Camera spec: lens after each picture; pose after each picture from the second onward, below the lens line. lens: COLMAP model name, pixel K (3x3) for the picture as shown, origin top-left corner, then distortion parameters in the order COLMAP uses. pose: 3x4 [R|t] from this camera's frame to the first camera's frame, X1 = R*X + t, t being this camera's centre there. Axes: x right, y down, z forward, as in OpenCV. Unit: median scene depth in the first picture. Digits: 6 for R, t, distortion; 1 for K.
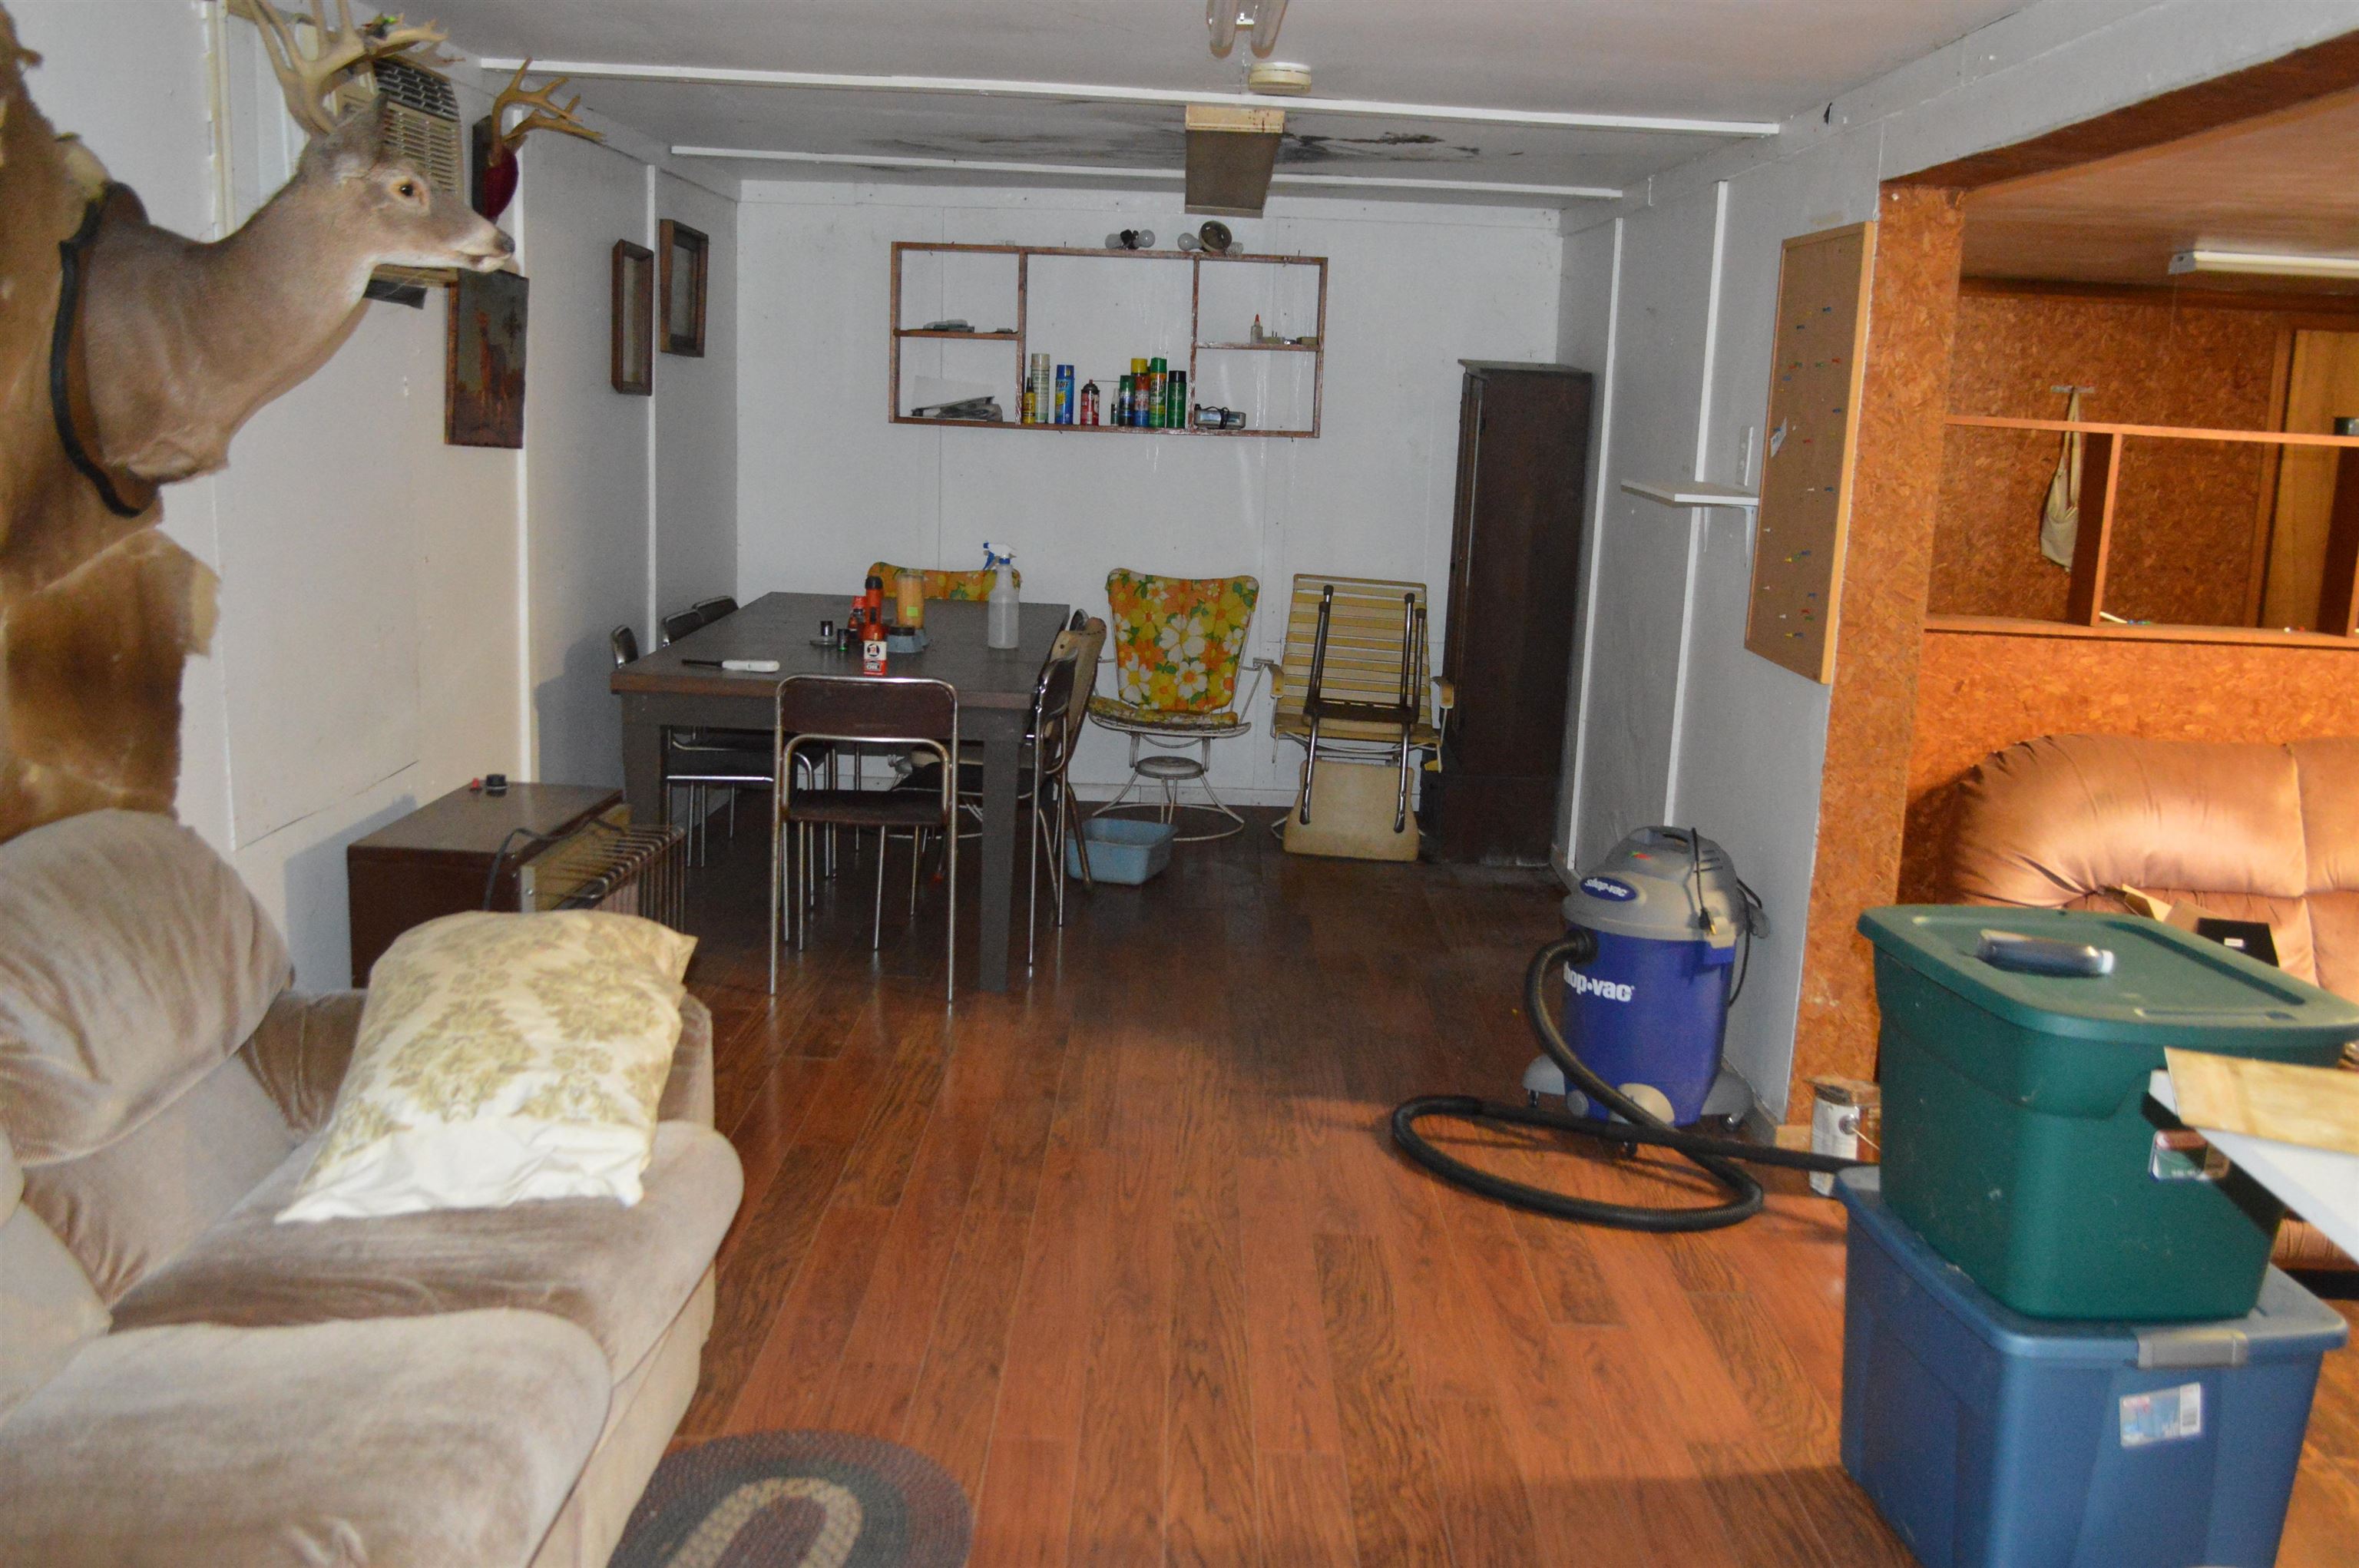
lens RADIAL K [[2124.1, 0, 1185.1], [0, 2124.1, 797.8], [0, 0, 1]] dist [-0.066277, 0.008621]
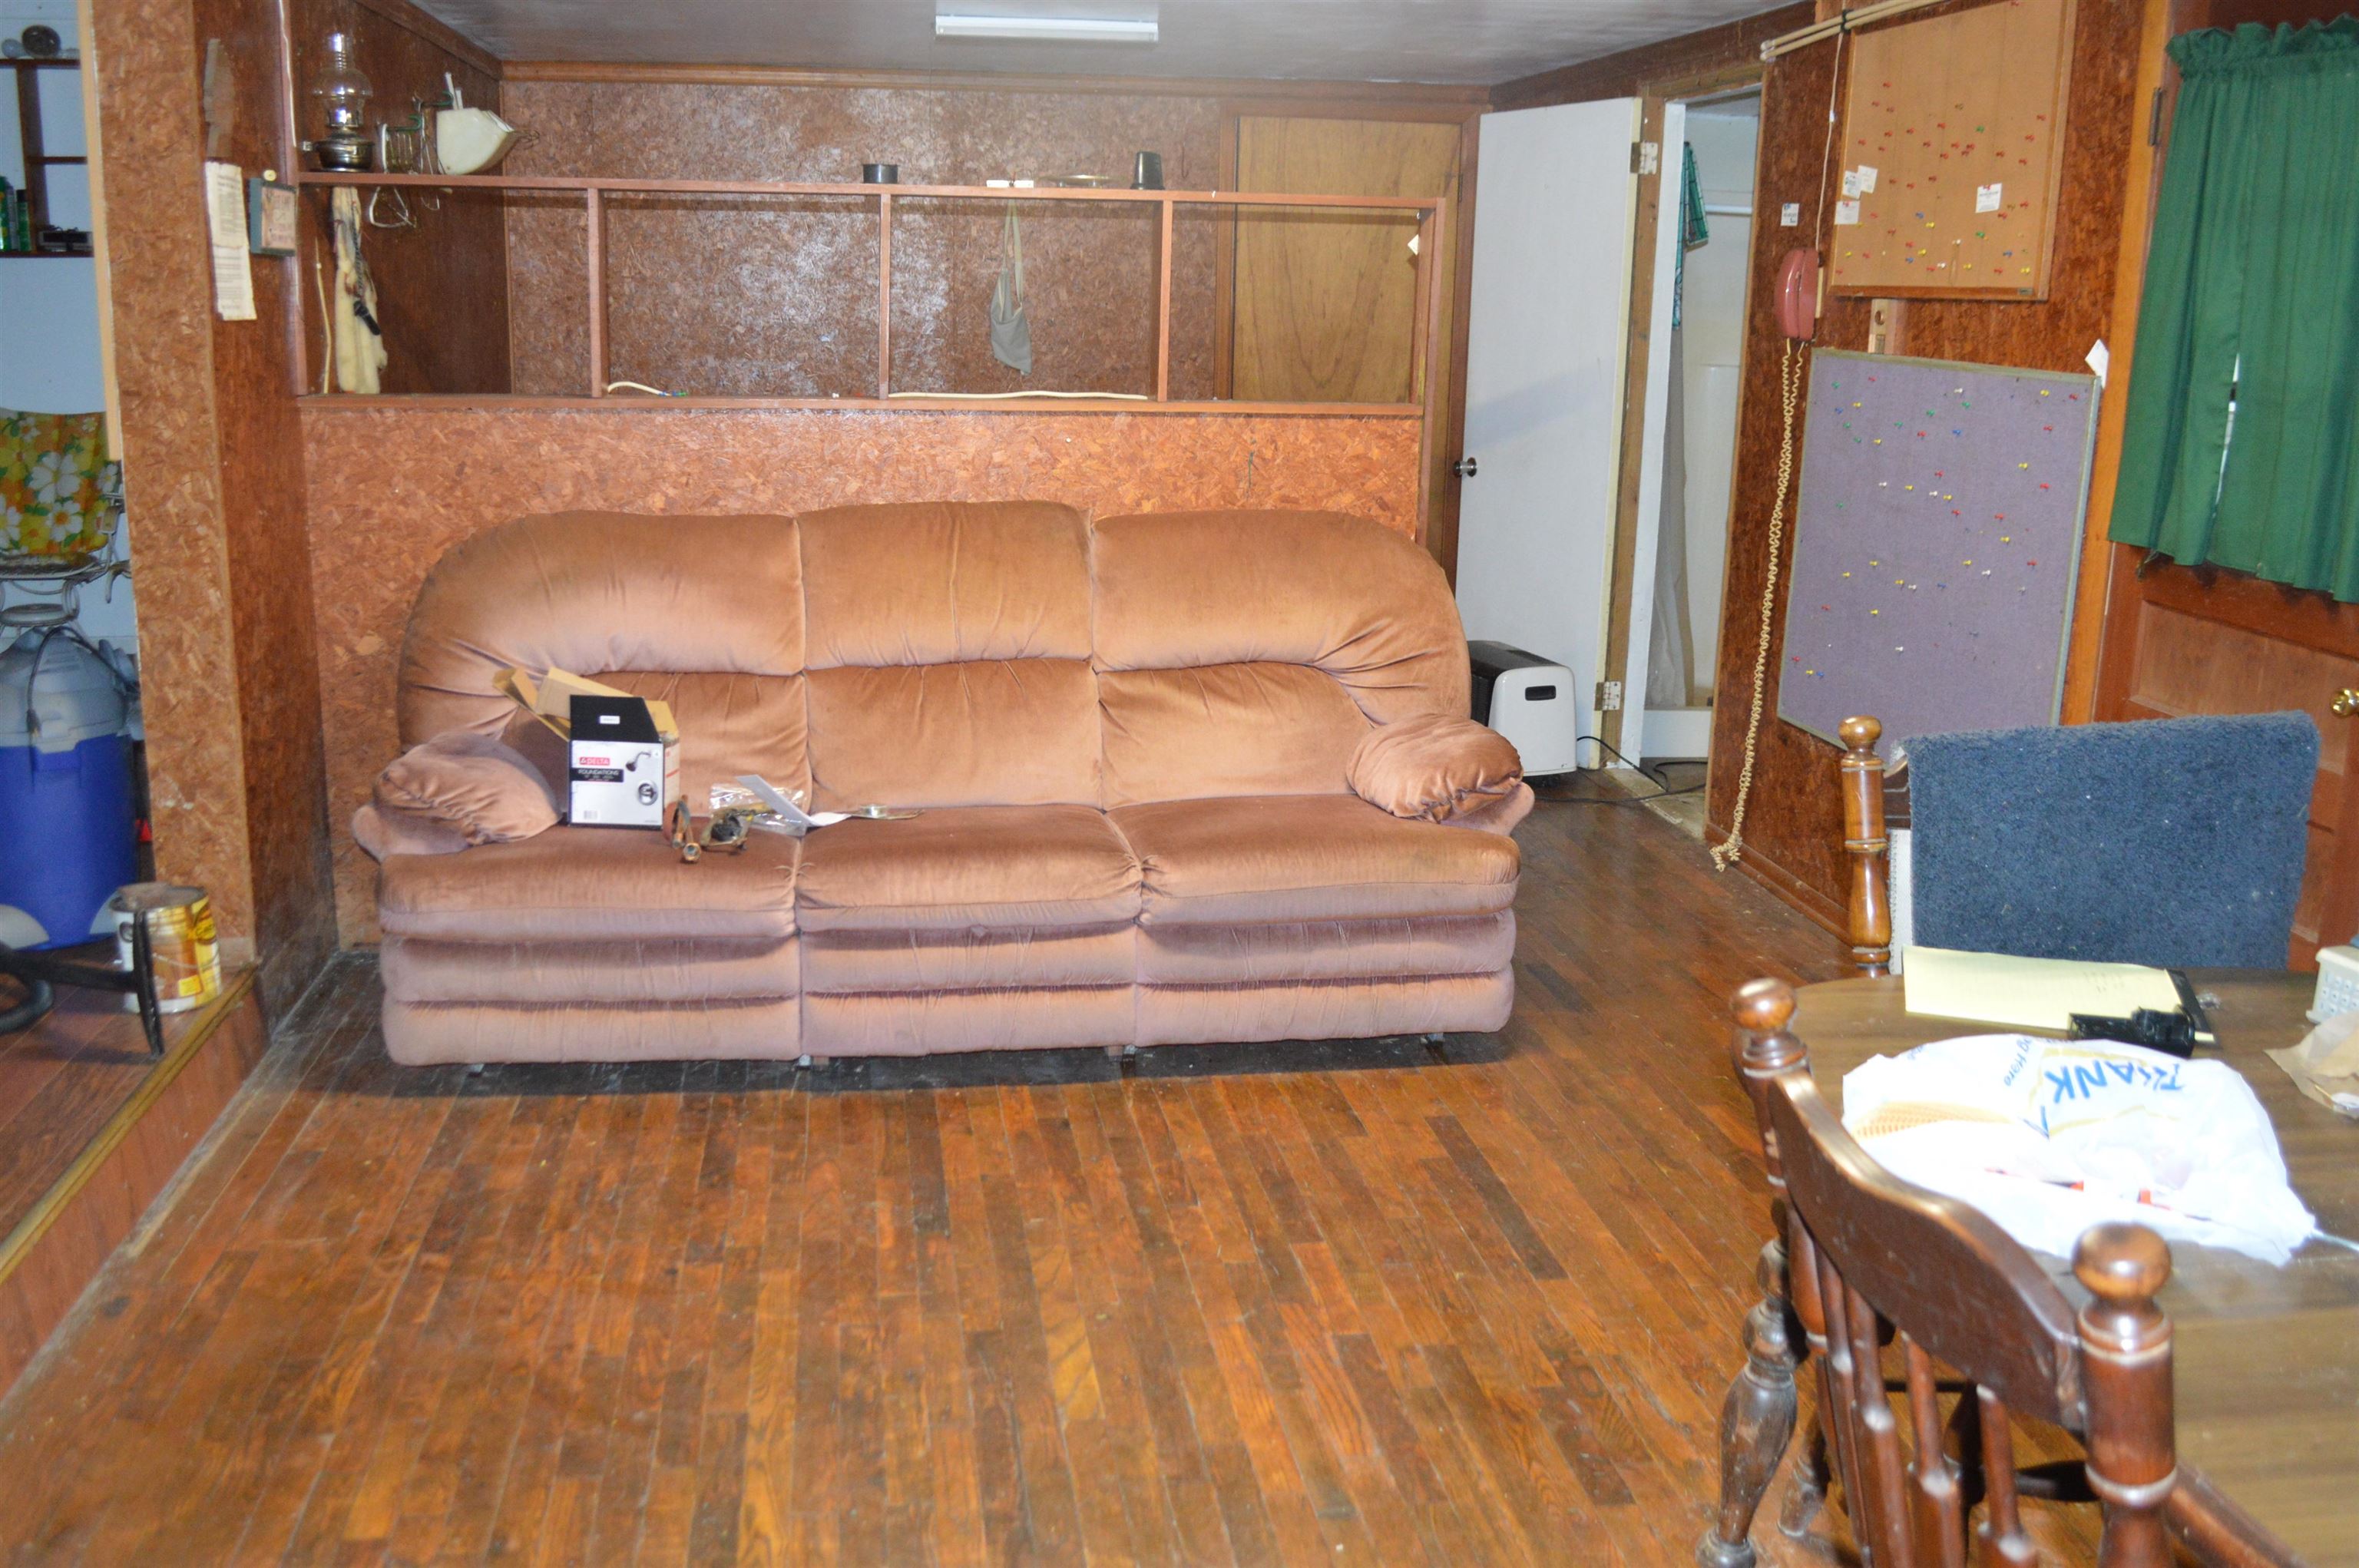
lens RADIAL K [[2124.1, 0, 1174.9], [0, 2124.1, 781.0], [0, 0, 1]] dist [-0.066277, 0.008621]
pose [[0.988501, -0.051516, 0.142167, 0.591950], [0.044676, 0.997704, 0.050890, 0.057262], [-0.144462, -0.043954, 0.988534, 0.024580]]
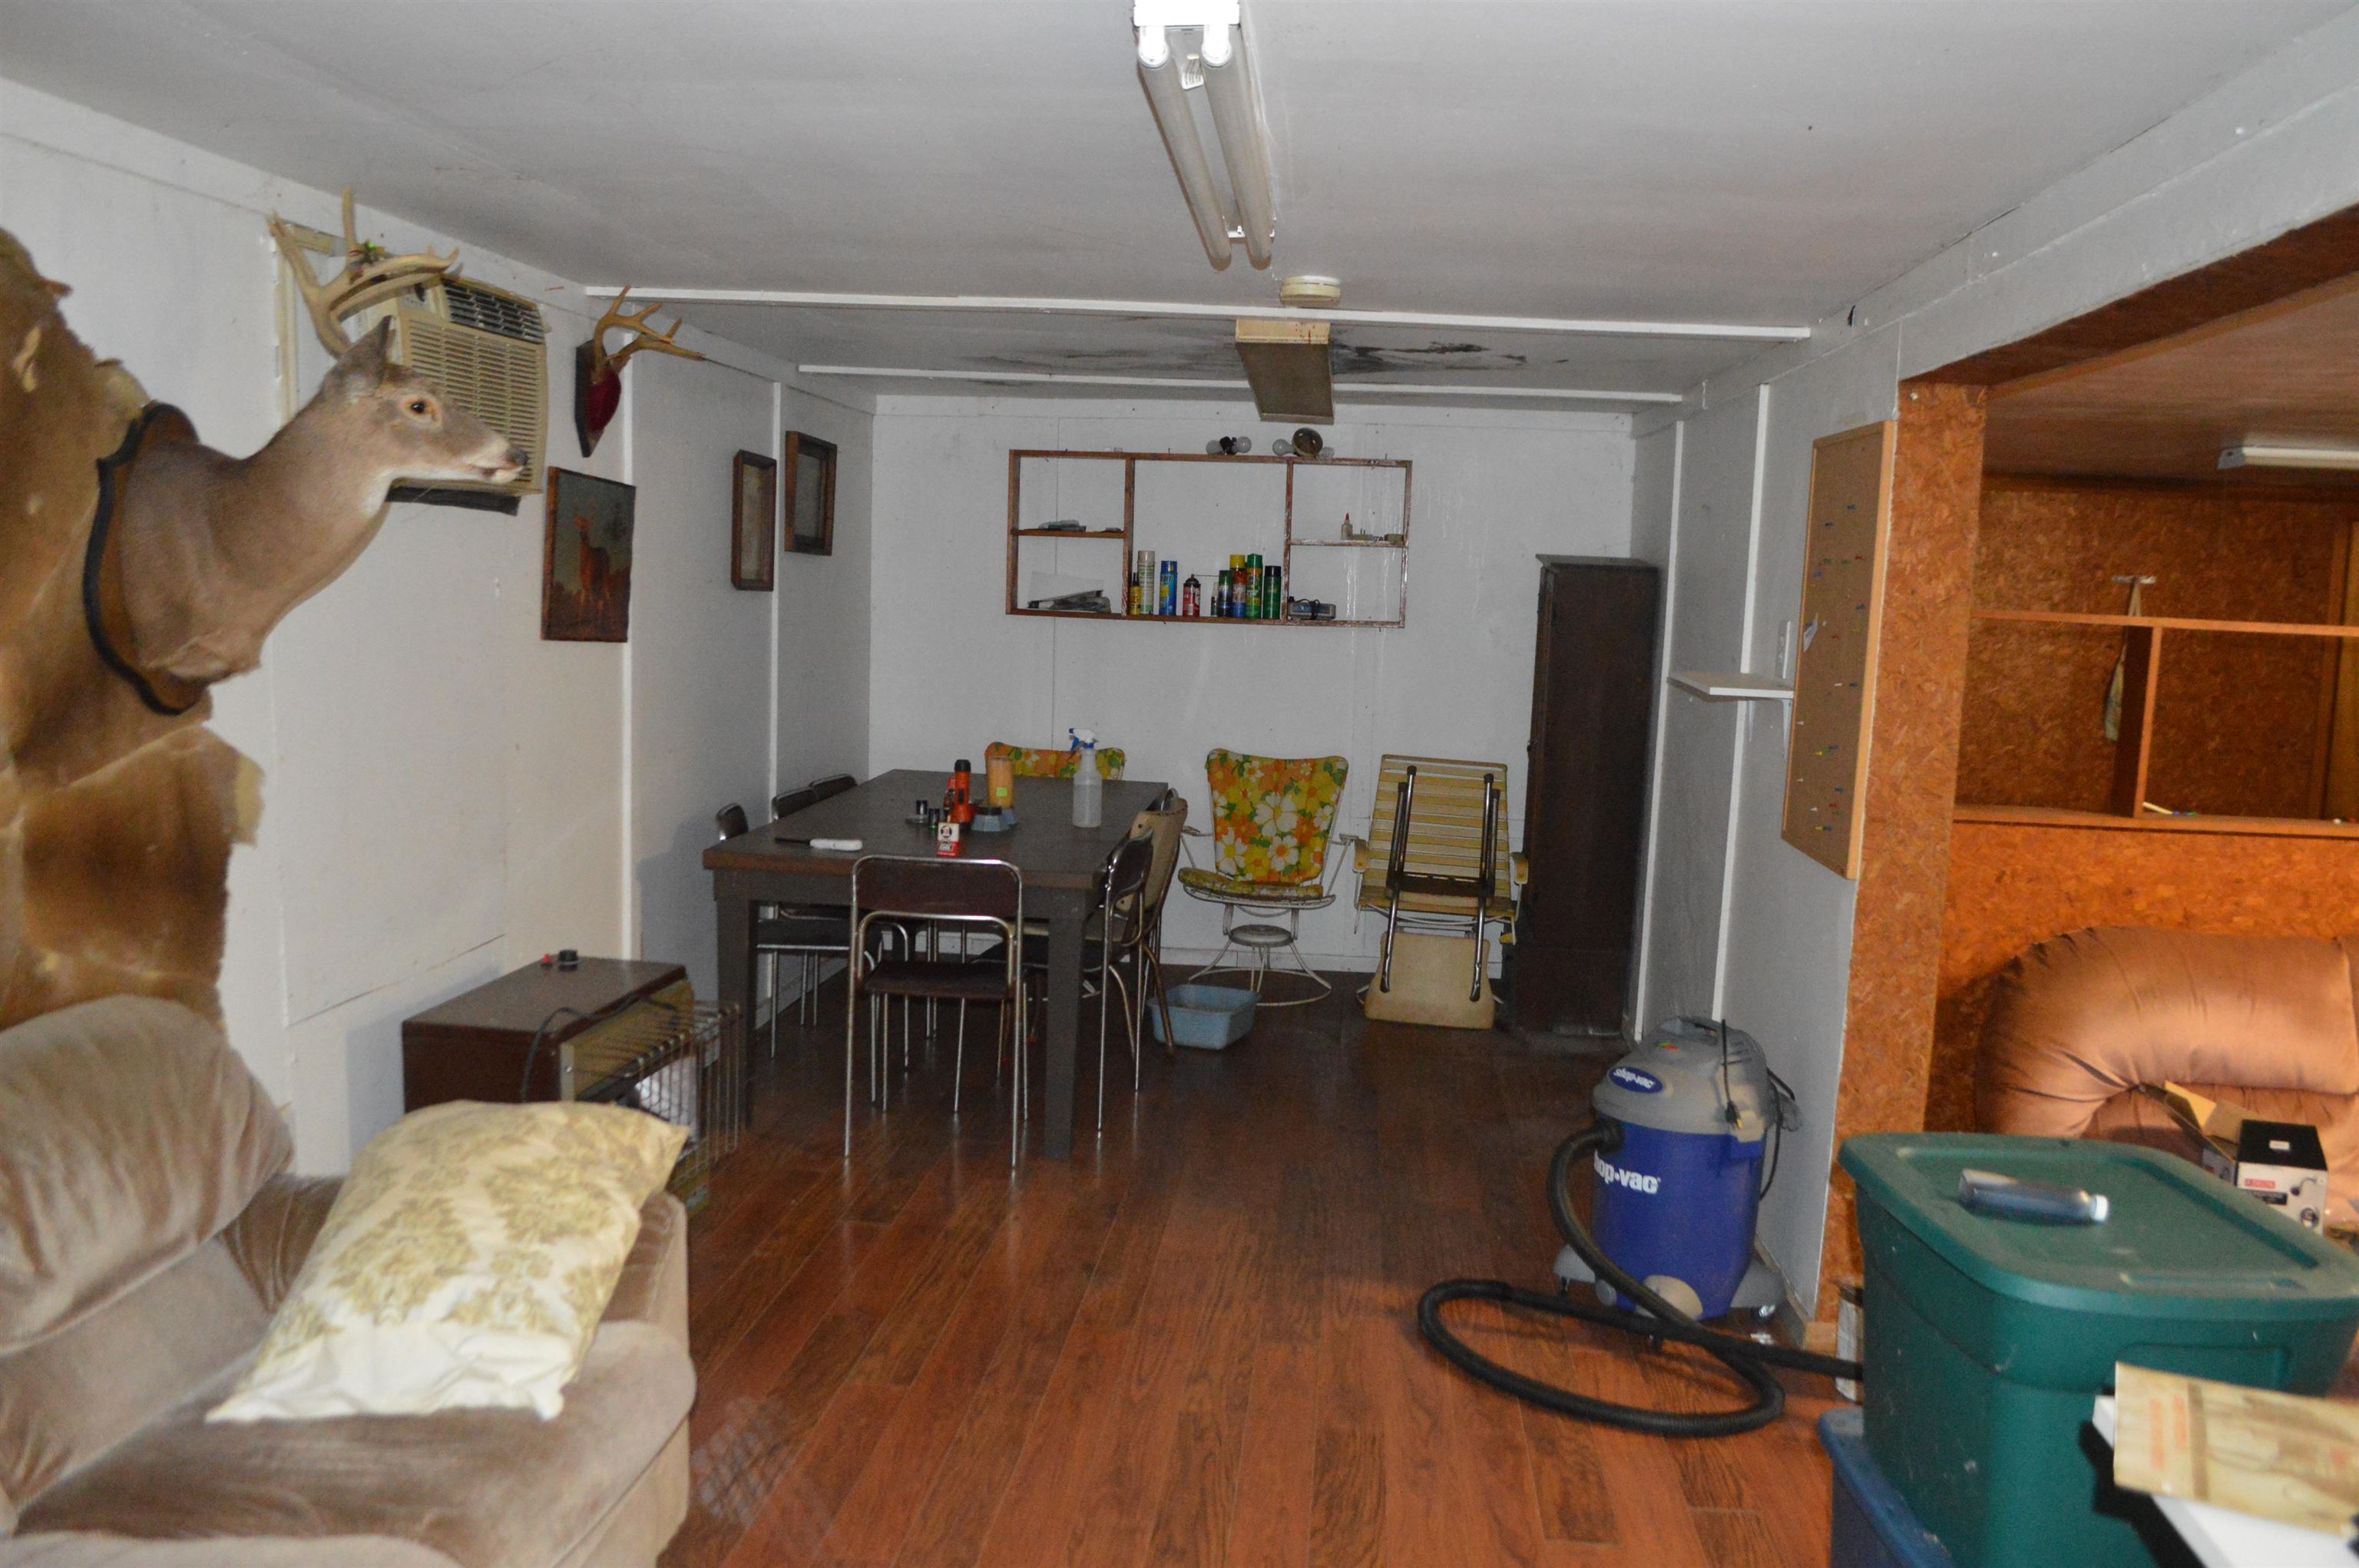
lens RADIAL K [[1892.9, 0, 1177.7], [0, 1892.9, 820.9], [0, 0, 1]] dist [-0.076194, 0.010184]
pose [[0.995589, 0.007499, -0.093522, 0.065337], [-0.013252, 0.998047, -0.061045, -0.021964], [0.092882, 0.062015, 0.993744, 0.083848]]
